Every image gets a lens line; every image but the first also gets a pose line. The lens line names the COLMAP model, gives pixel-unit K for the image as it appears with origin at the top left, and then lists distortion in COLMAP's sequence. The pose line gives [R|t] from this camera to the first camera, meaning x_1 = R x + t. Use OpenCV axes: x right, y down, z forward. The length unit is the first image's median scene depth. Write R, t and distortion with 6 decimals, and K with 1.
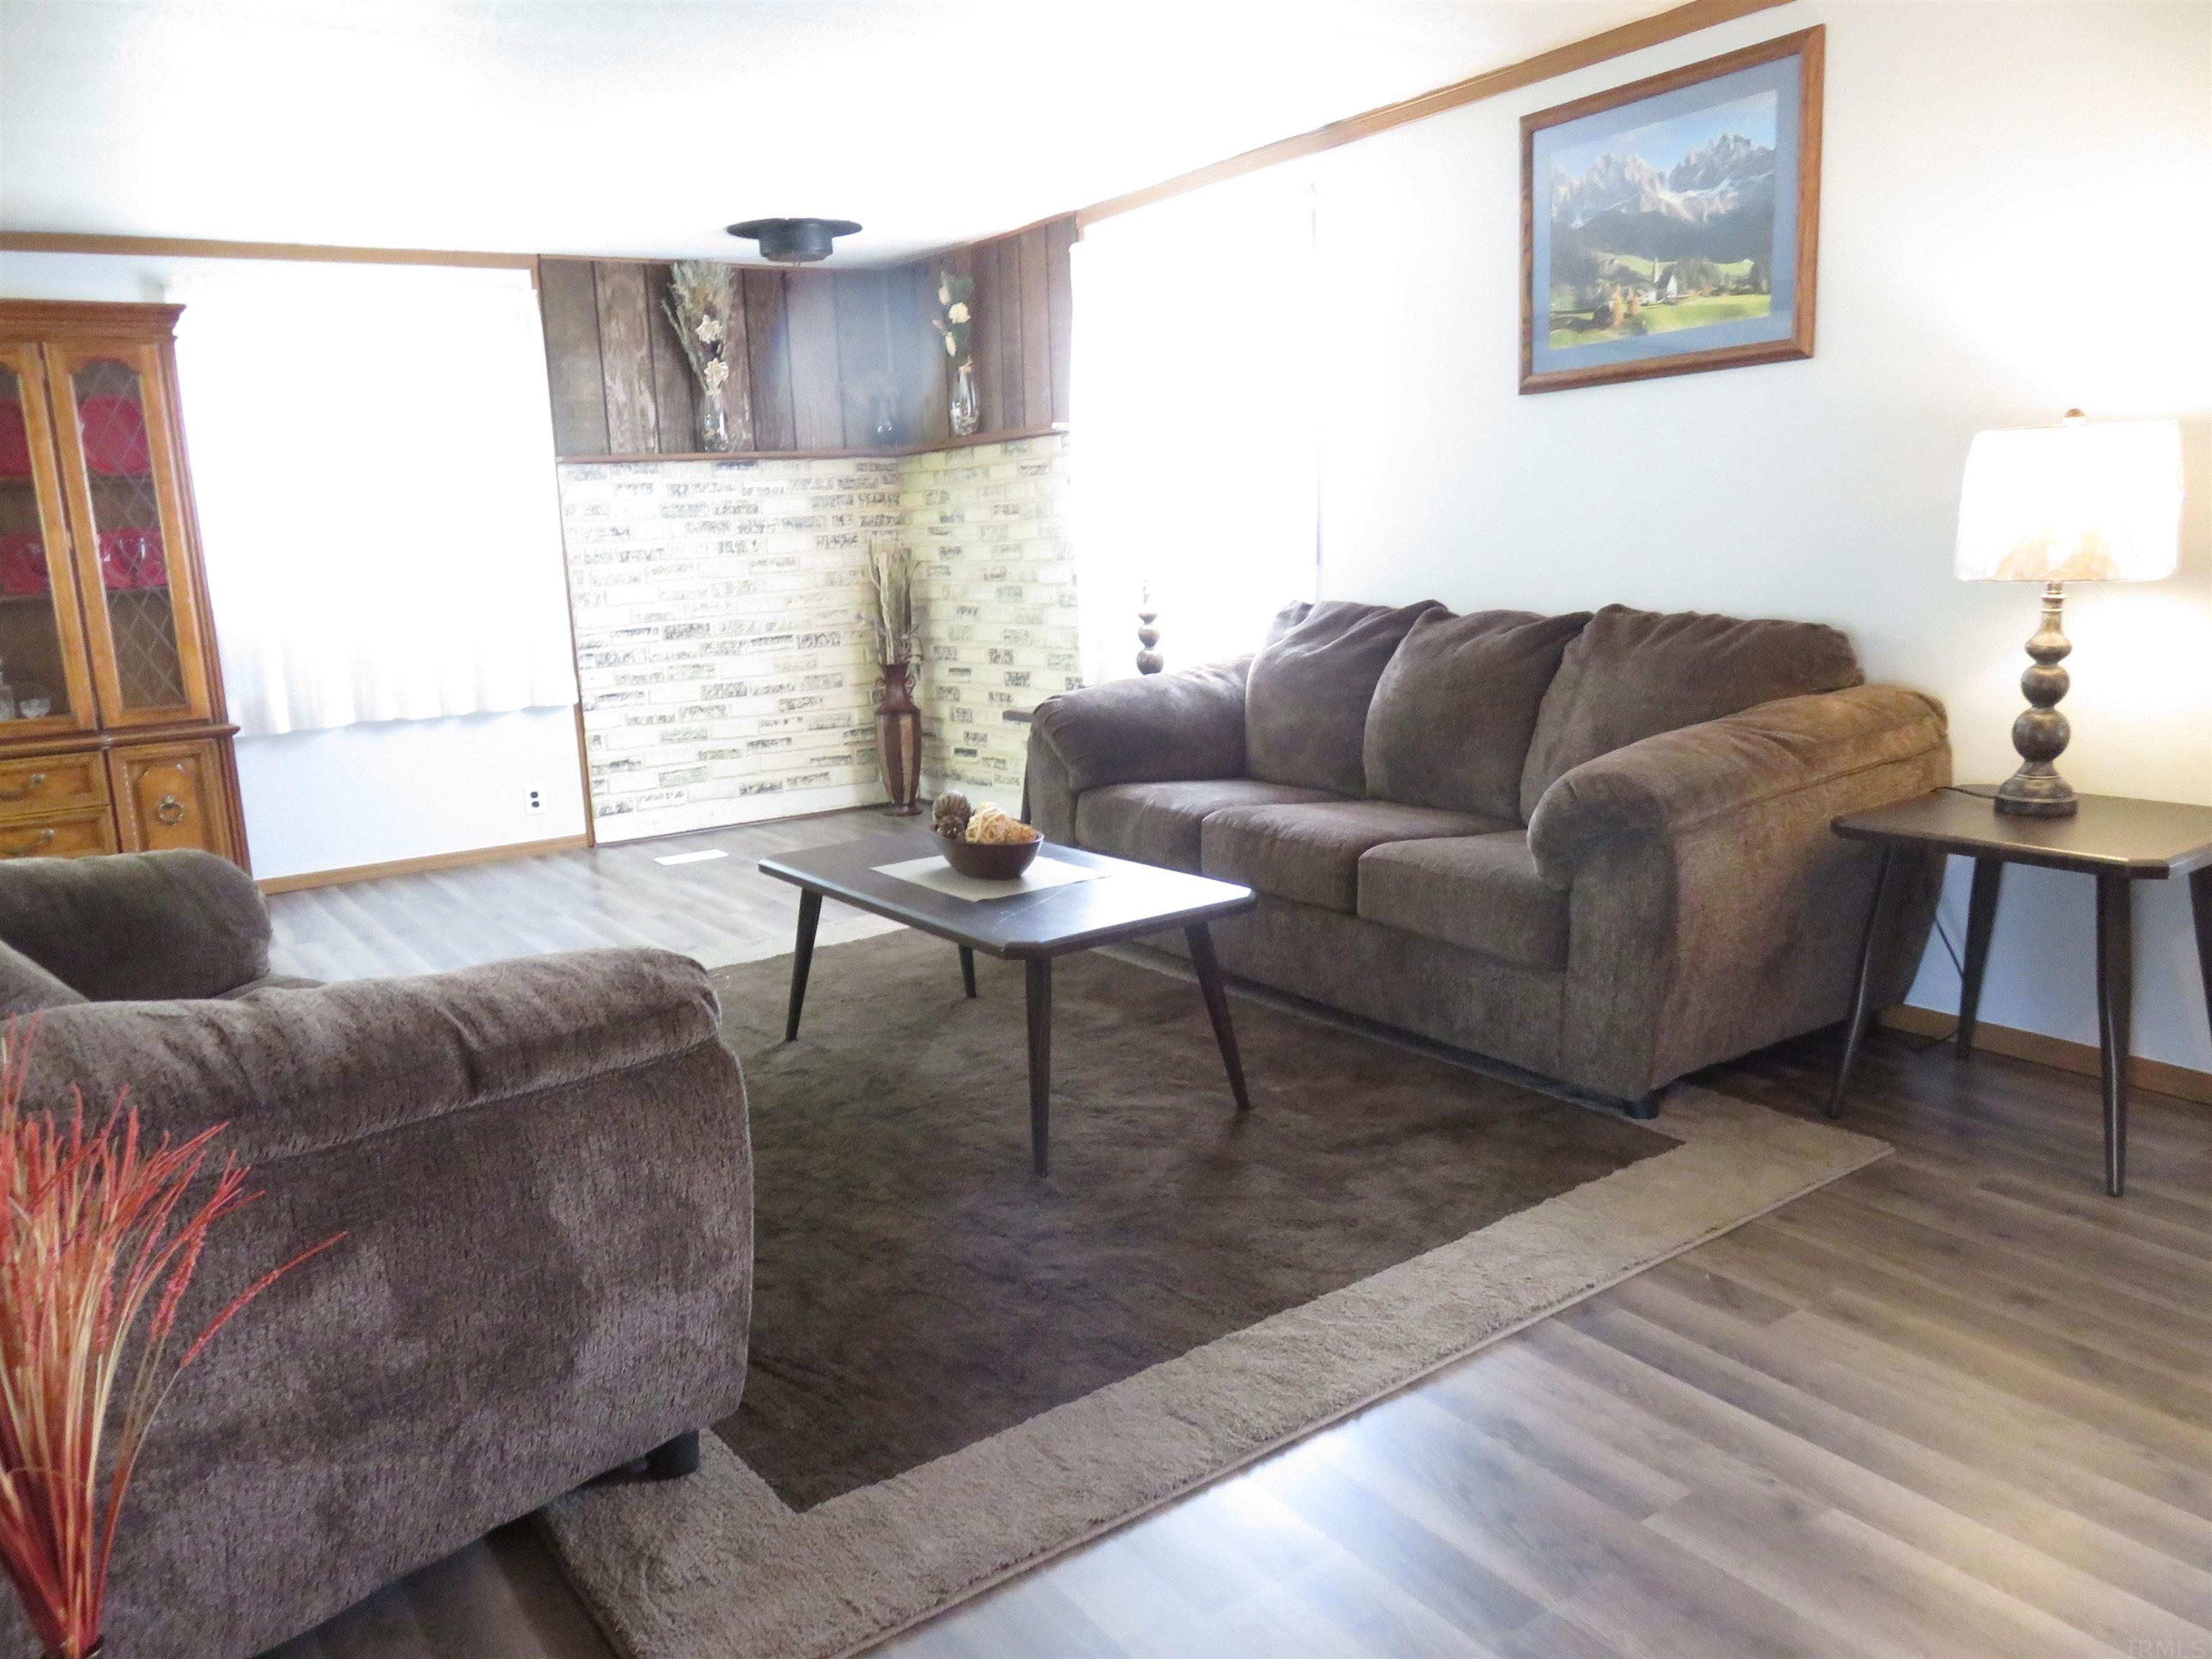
lens RADIAL K [[1637.4, 0, 1094.5], [0, 1637.4, 827.7], [0, 0, 1]] dist [-0.007518, -0.000702]
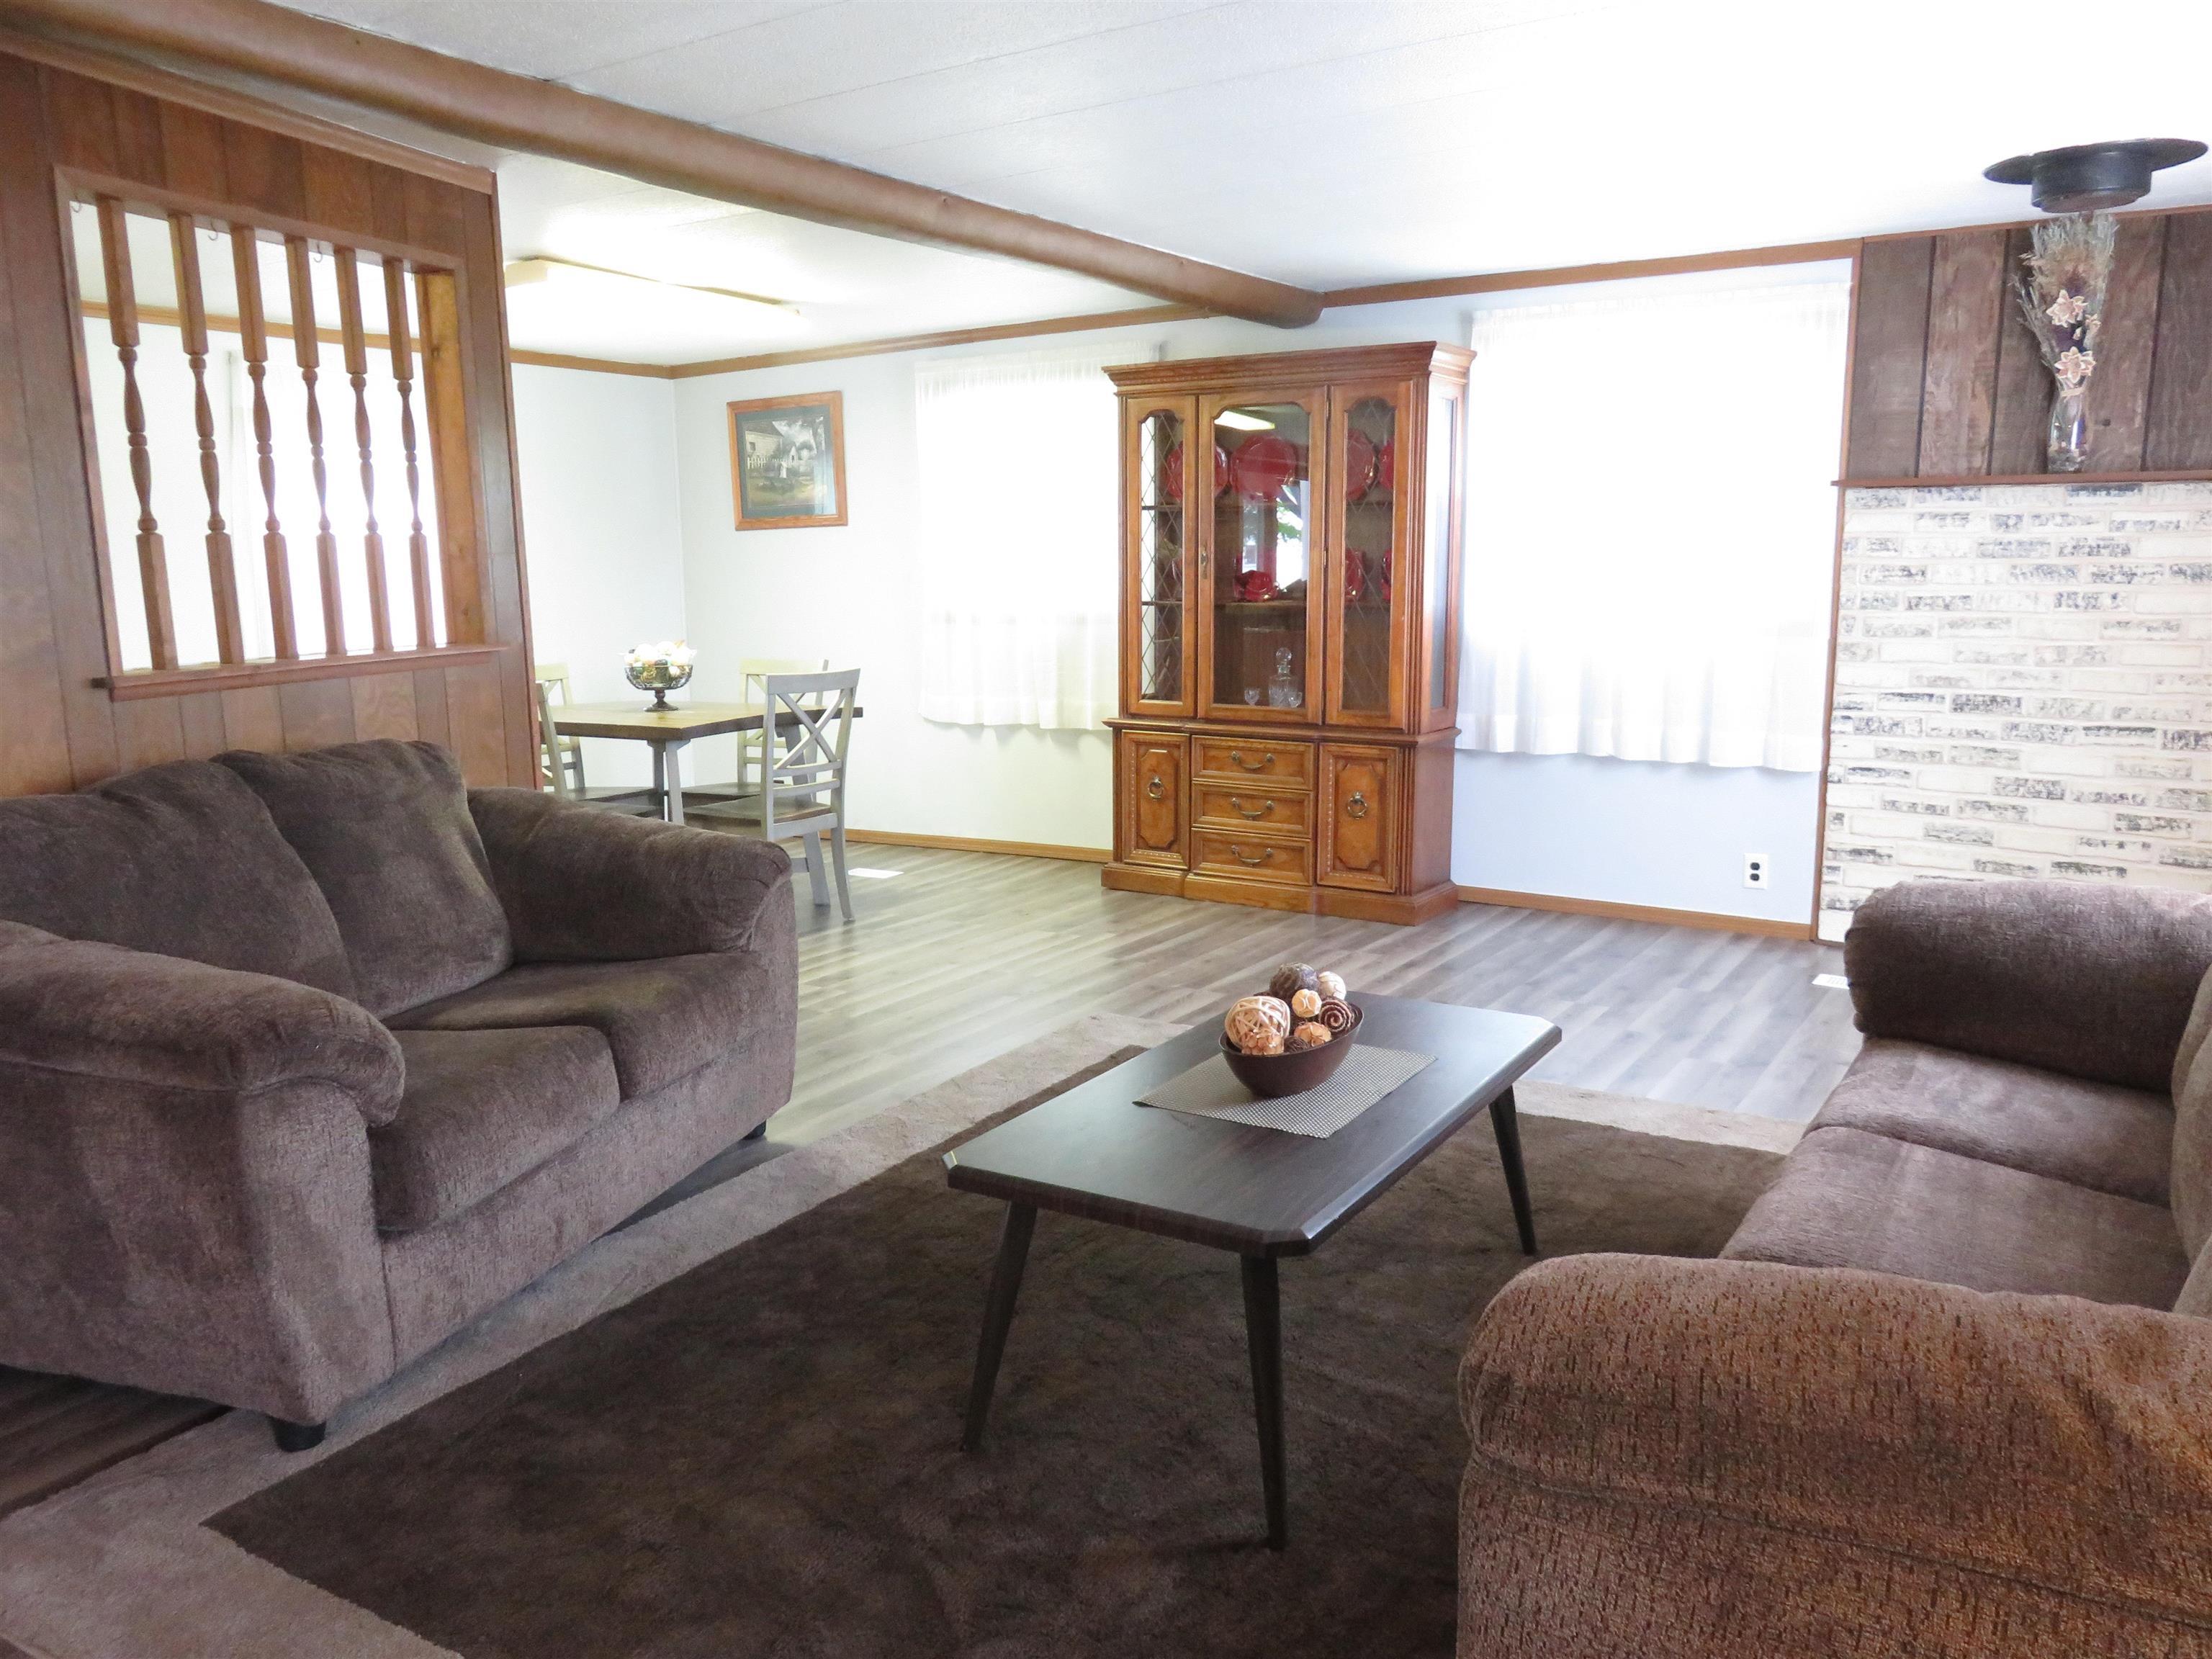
lens RADIAL K [[1637.4, 0, 1092.5], [0, 1637.4, 821.3], [0, 0, 1]] dist [-0.007518, -0.000702]
pose [[0.393866, 0.196488, -0.897921, 0.296952], [-0.181314, 0.974299, 0.133669, -0.095904], [0.901108, 0.110158, 0.419369, 0.312973]]
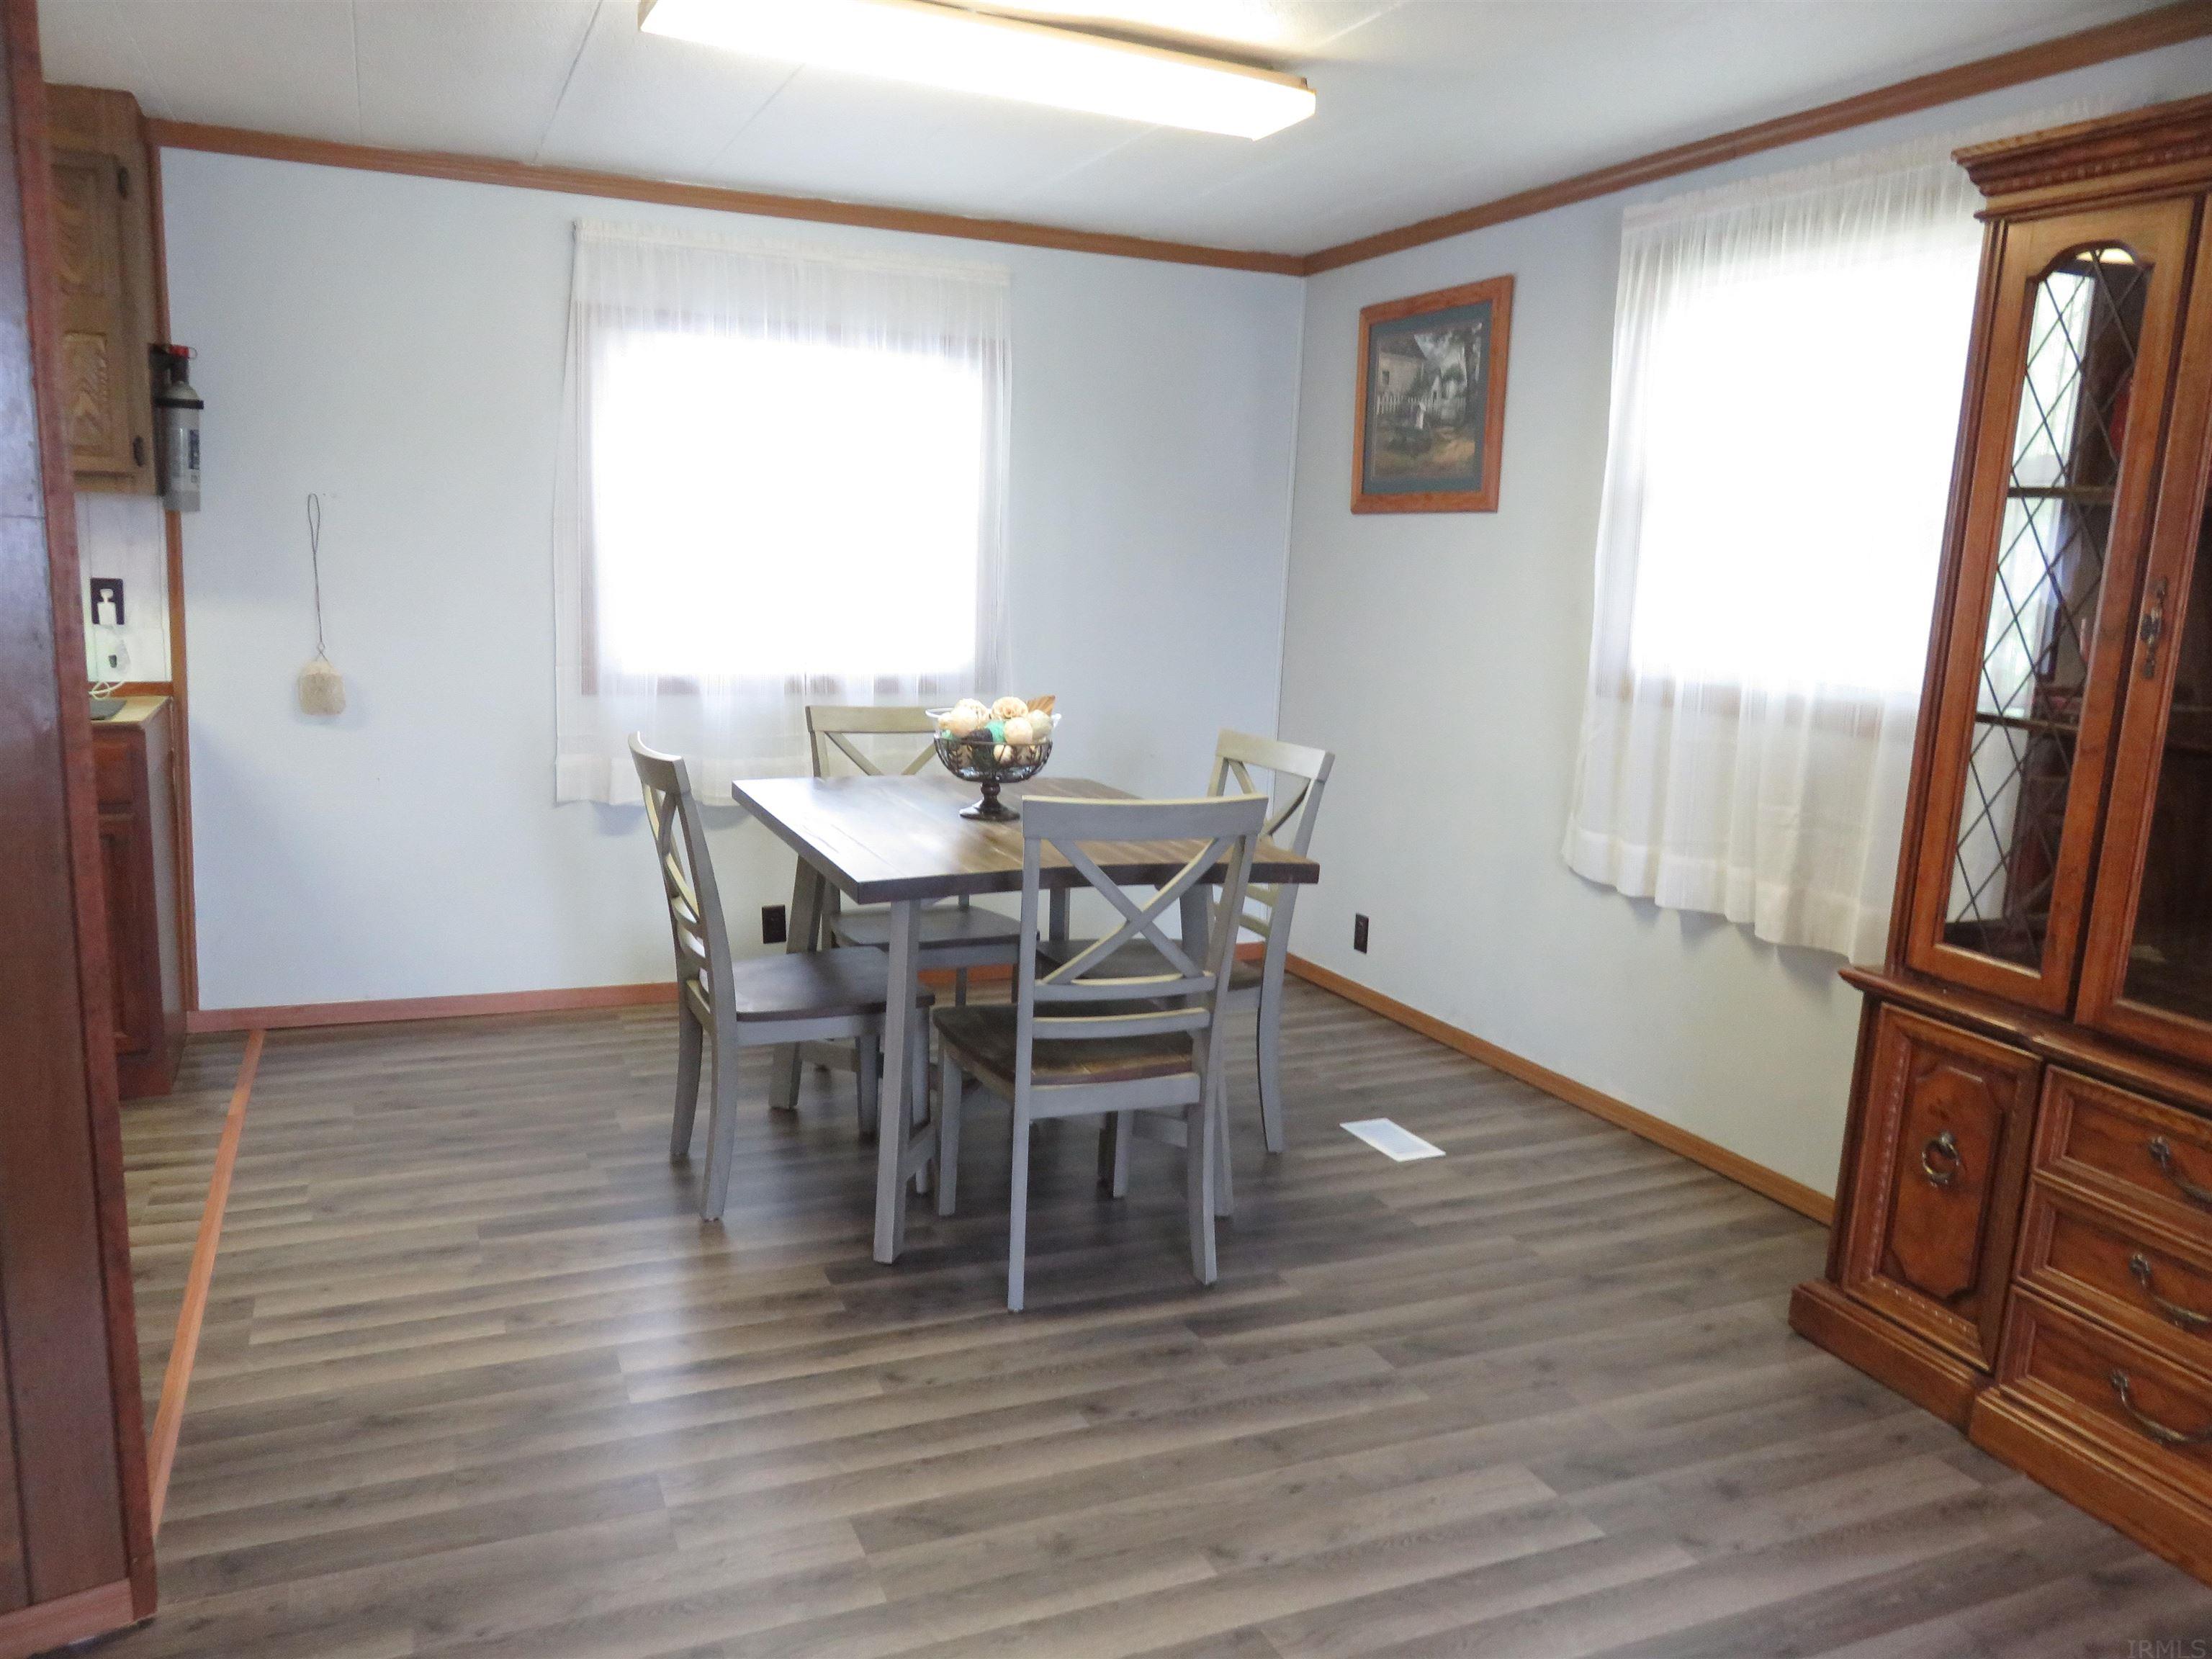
lens RADIAL K [[1637.4, 0, 1120.6], [0, 1637.4, 823.1], [0, 0, 1]] dist [-0.007518, -0.000702]
pose [[-0.180299, 0.217786, -0.959198, -0.169044], [-0.217619, 0.942181, 0.254828, -0.131529], [0.959236, 0.254685, -0.122480, 0.593120]]
